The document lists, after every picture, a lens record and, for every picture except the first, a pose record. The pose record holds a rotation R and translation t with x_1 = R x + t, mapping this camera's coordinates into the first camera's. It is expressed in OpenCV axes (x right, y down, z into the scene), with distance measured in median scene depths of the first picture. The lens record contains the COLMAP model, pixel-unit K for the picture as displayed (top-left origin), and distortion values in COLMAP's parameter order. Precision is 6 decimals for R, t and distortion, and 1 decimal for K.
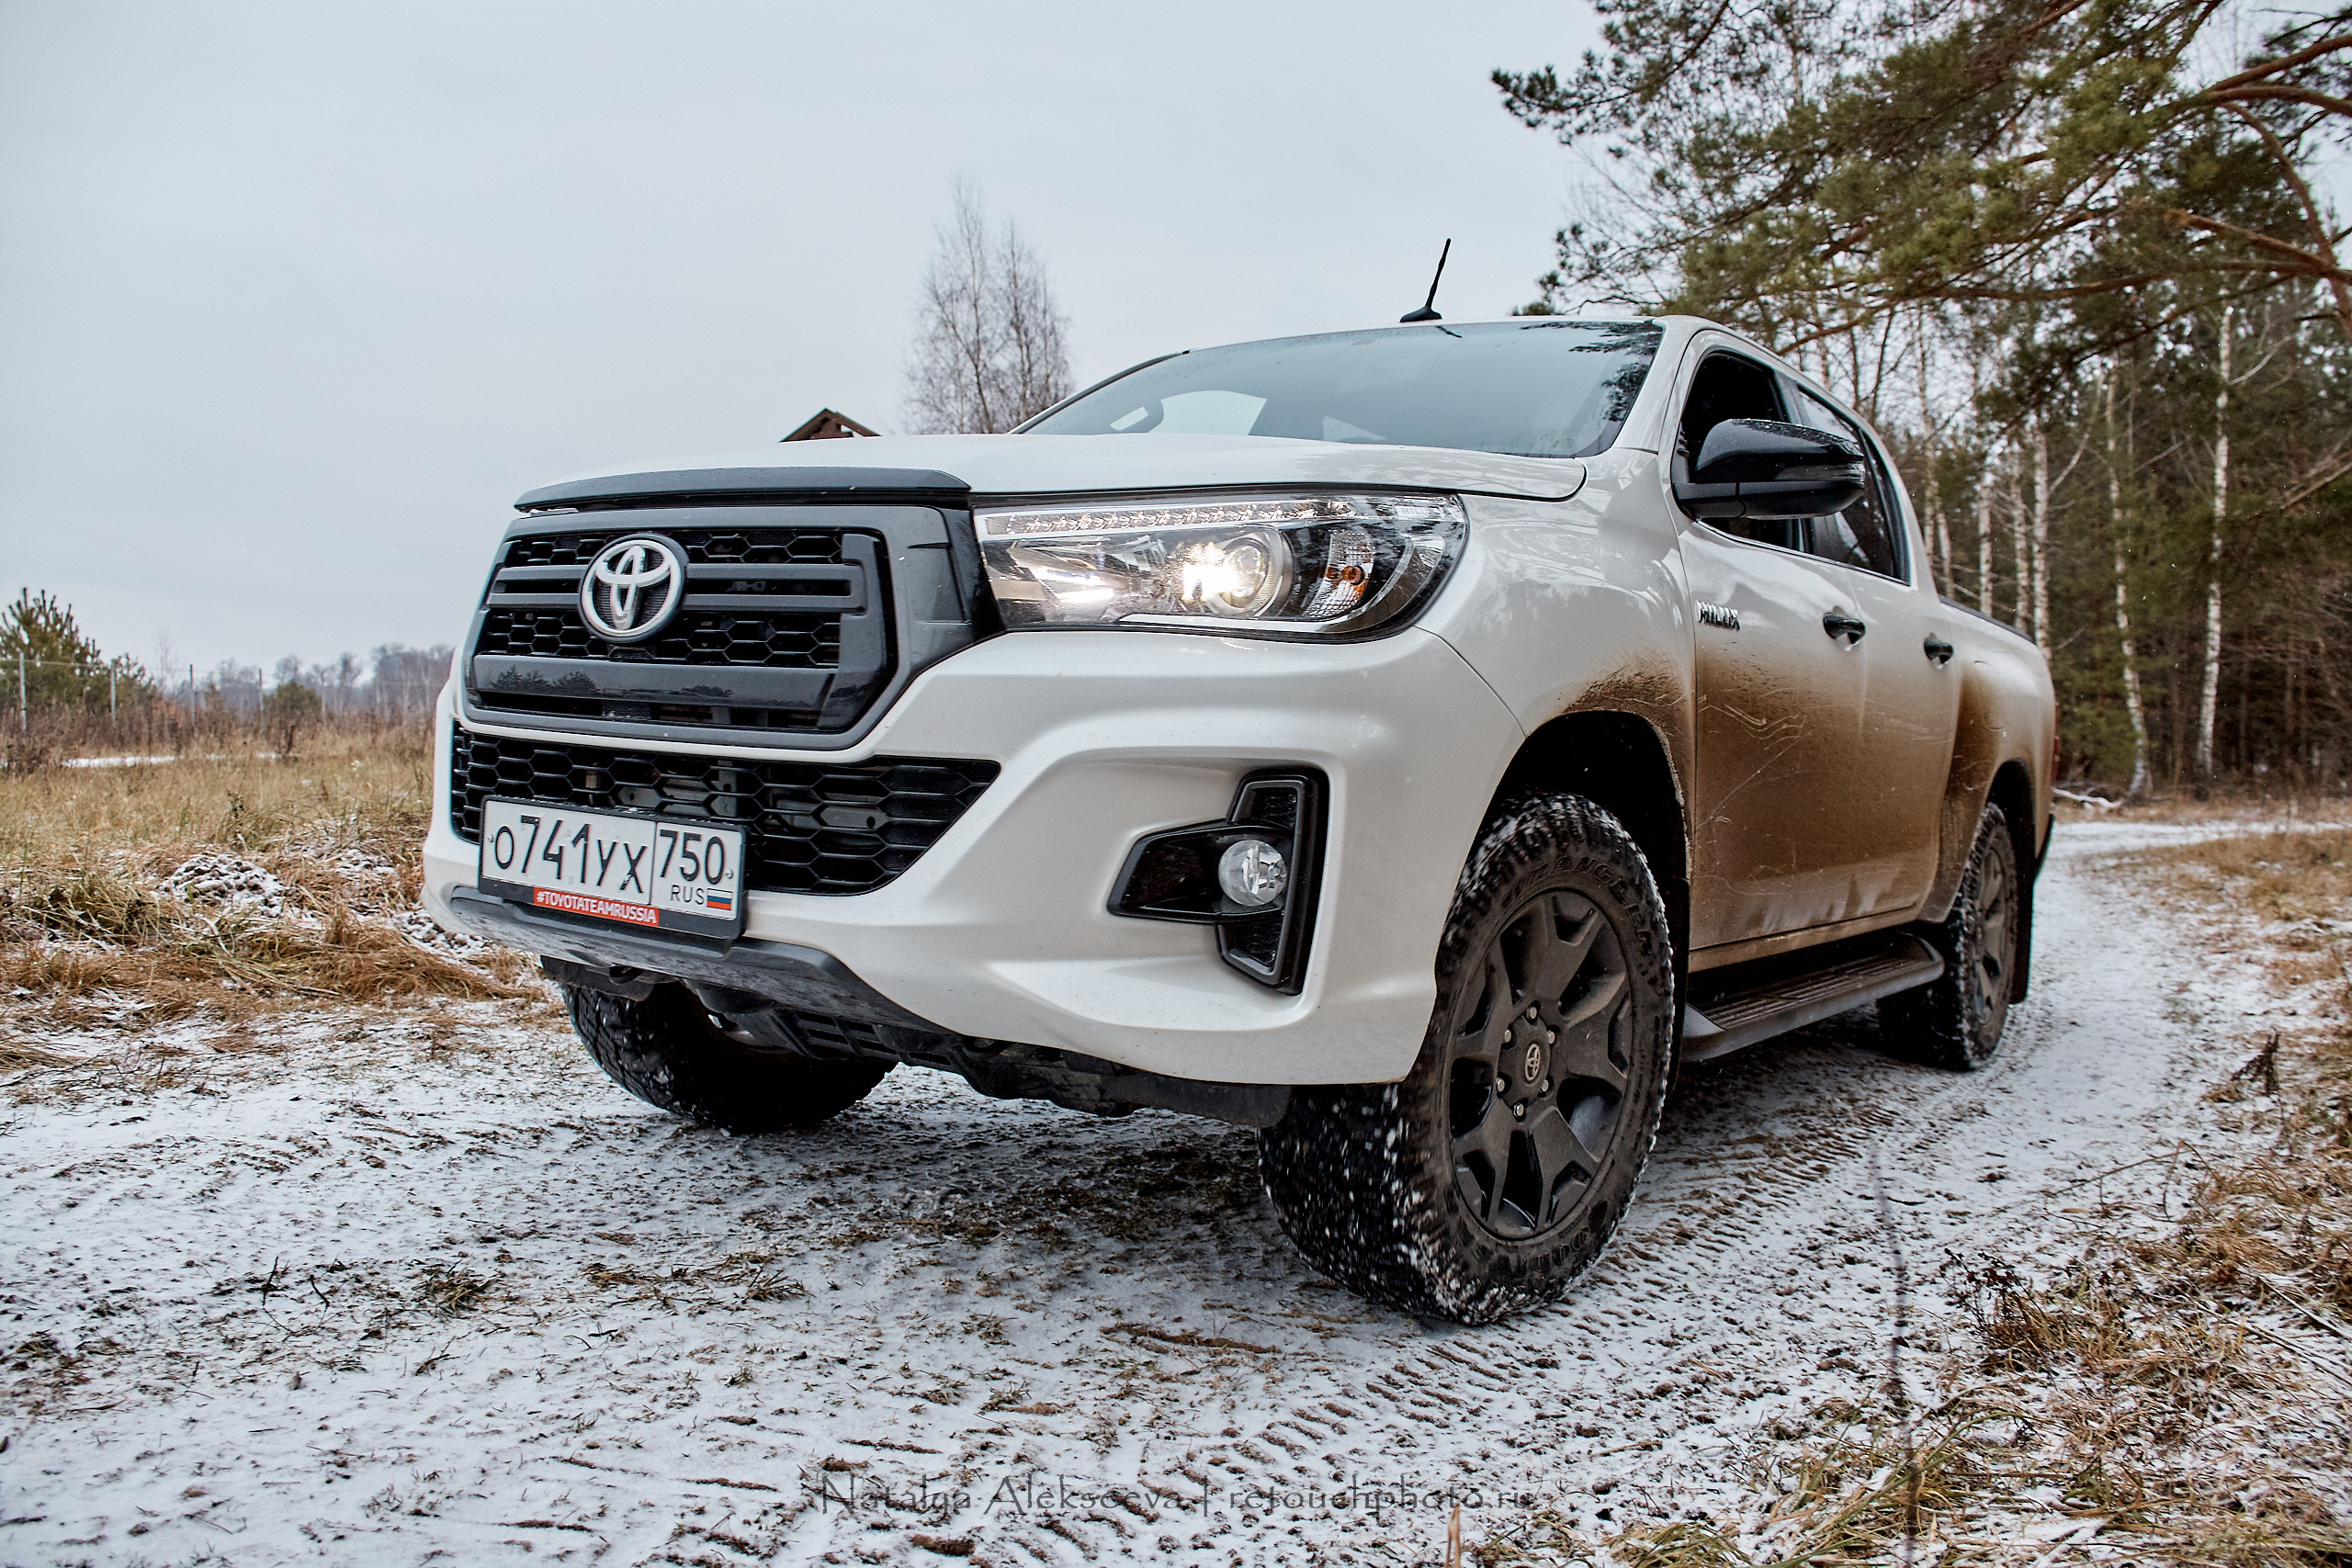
lens RADIAL K [[1987.1, 0, 1159.3], [0, 1987.1, 776.8], [0, 0, 1]] dist [-0.000900, 0.000731]
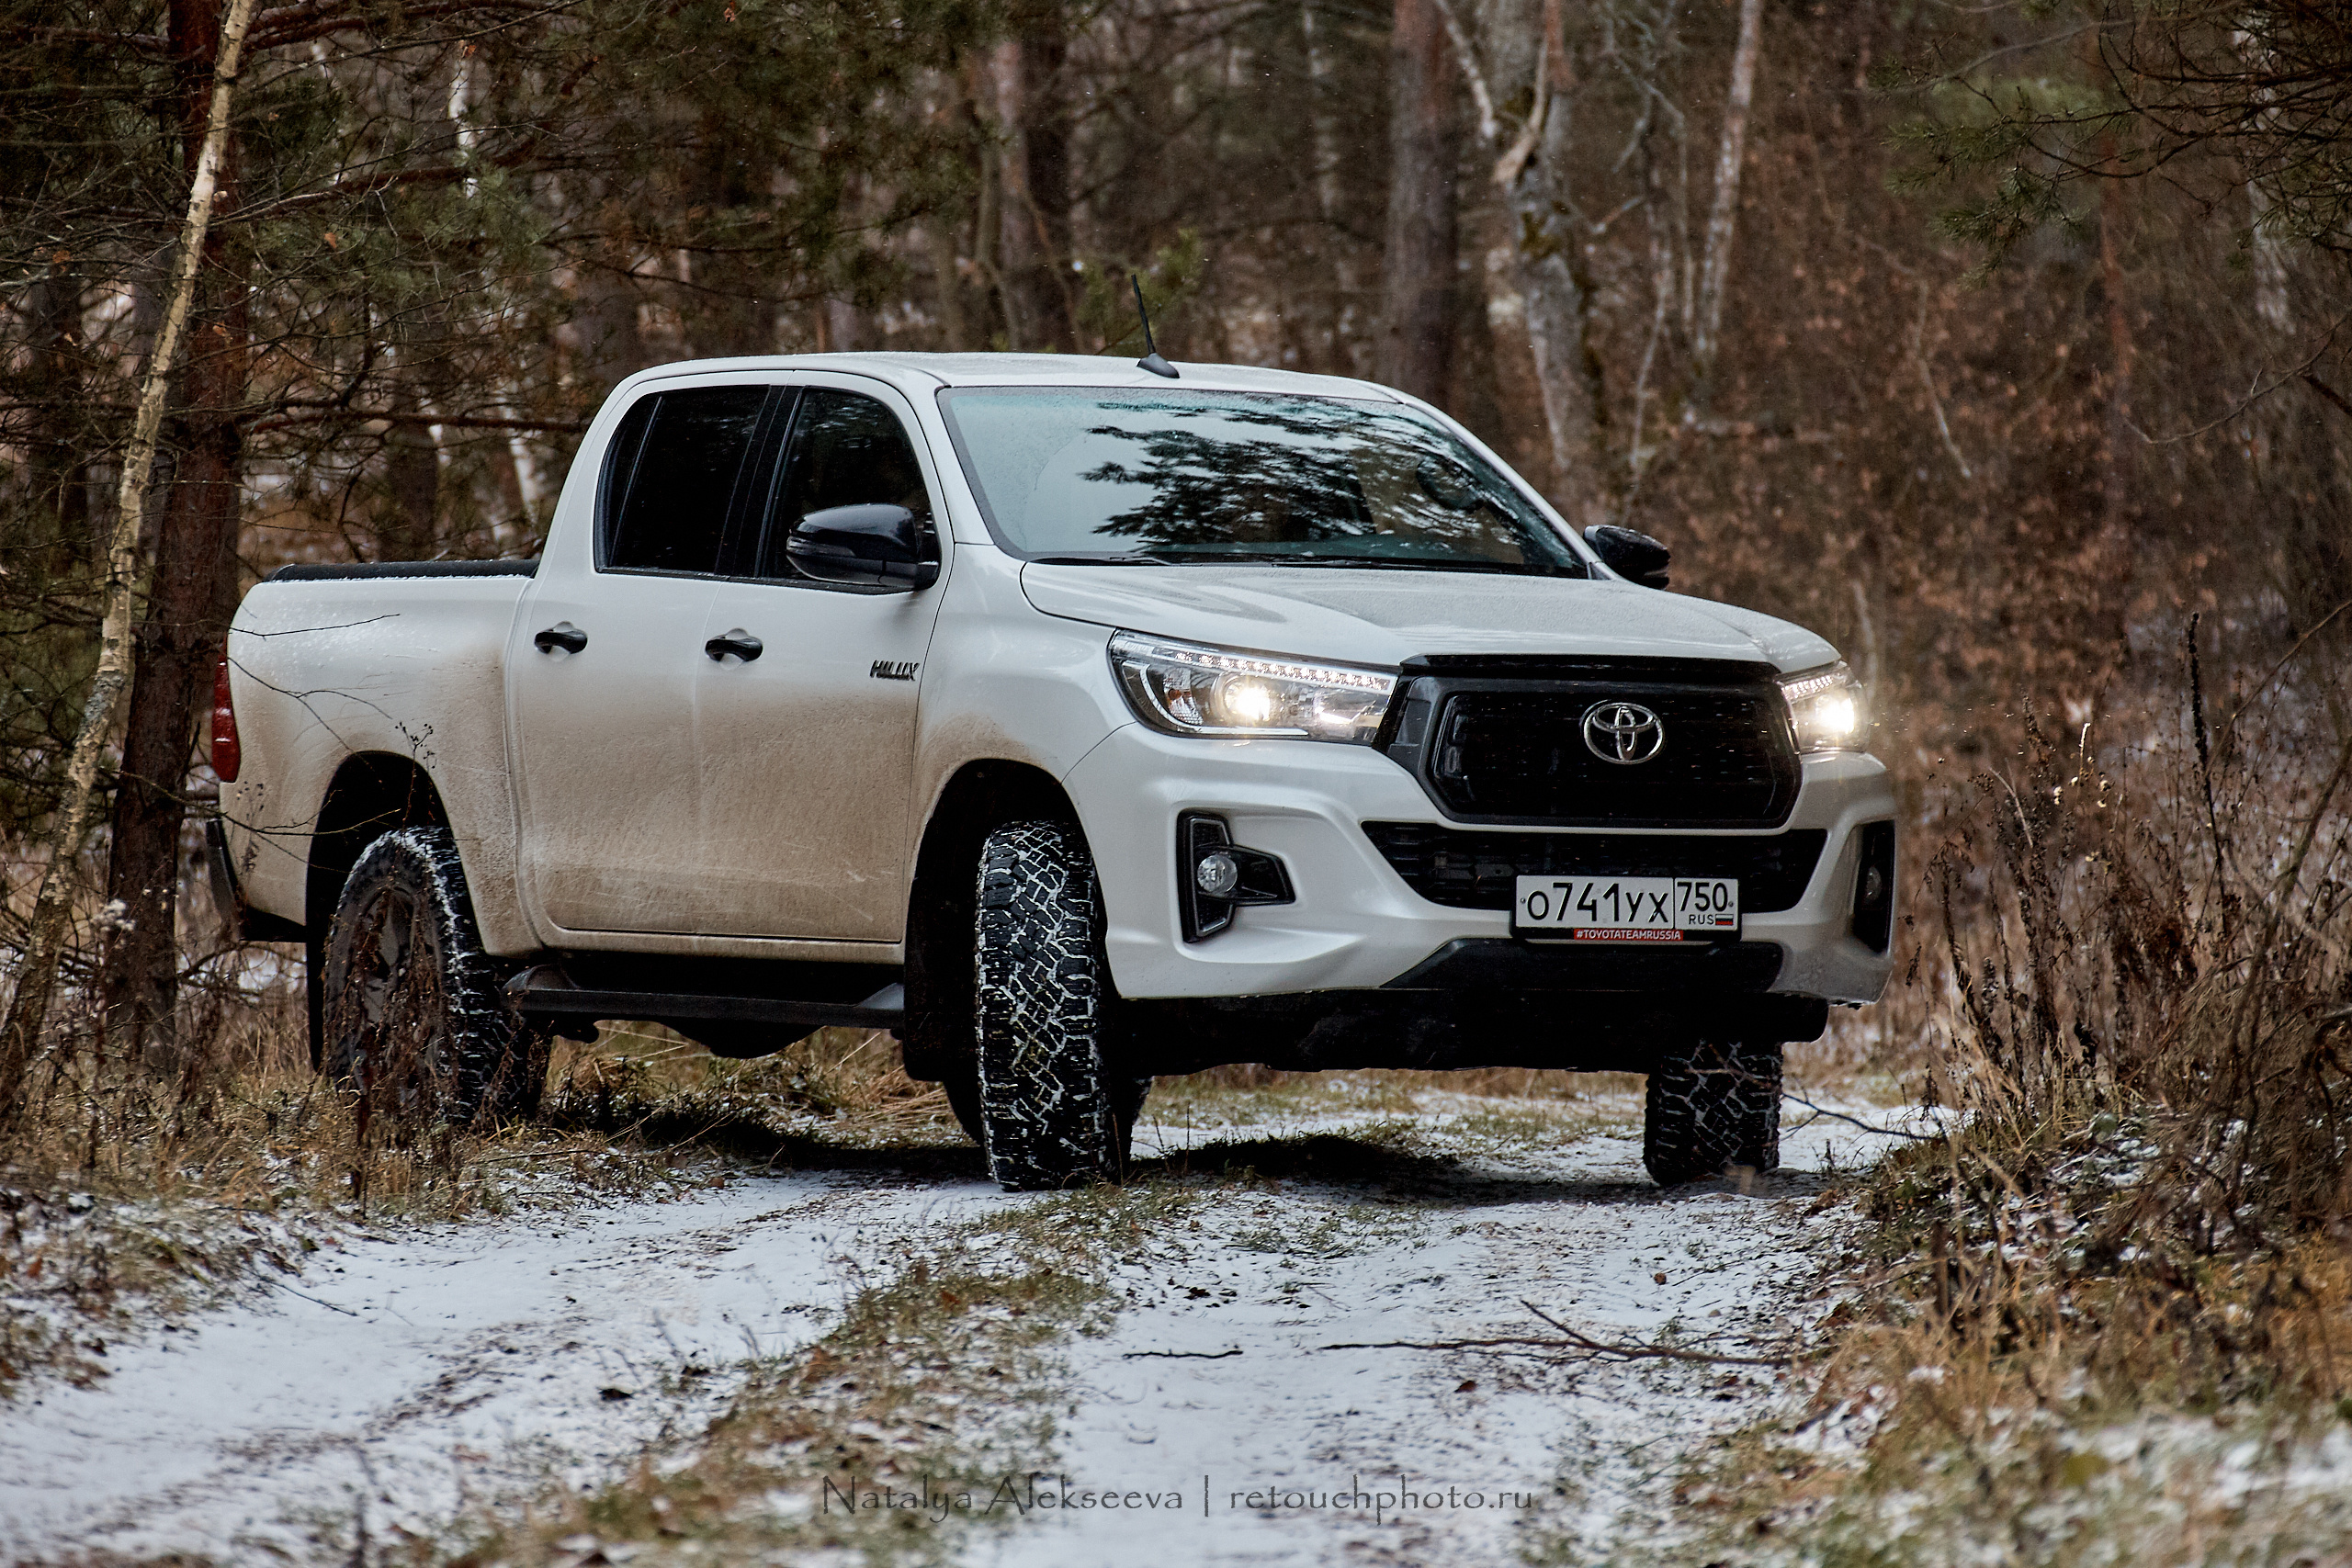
lens RADIAL K [[11265.3, 0, 1175.8], [0, 11265.3, 784.2], [0, 0, 1]] dist [0.109589, 0.000000]
pose [[0.401733, -0.040982, 0.914839, -8.812099], [0.042124, 0.998768, 0.026244, -0.311998], [-0.914787, 0.027994, 0.402964, -2.345751]]
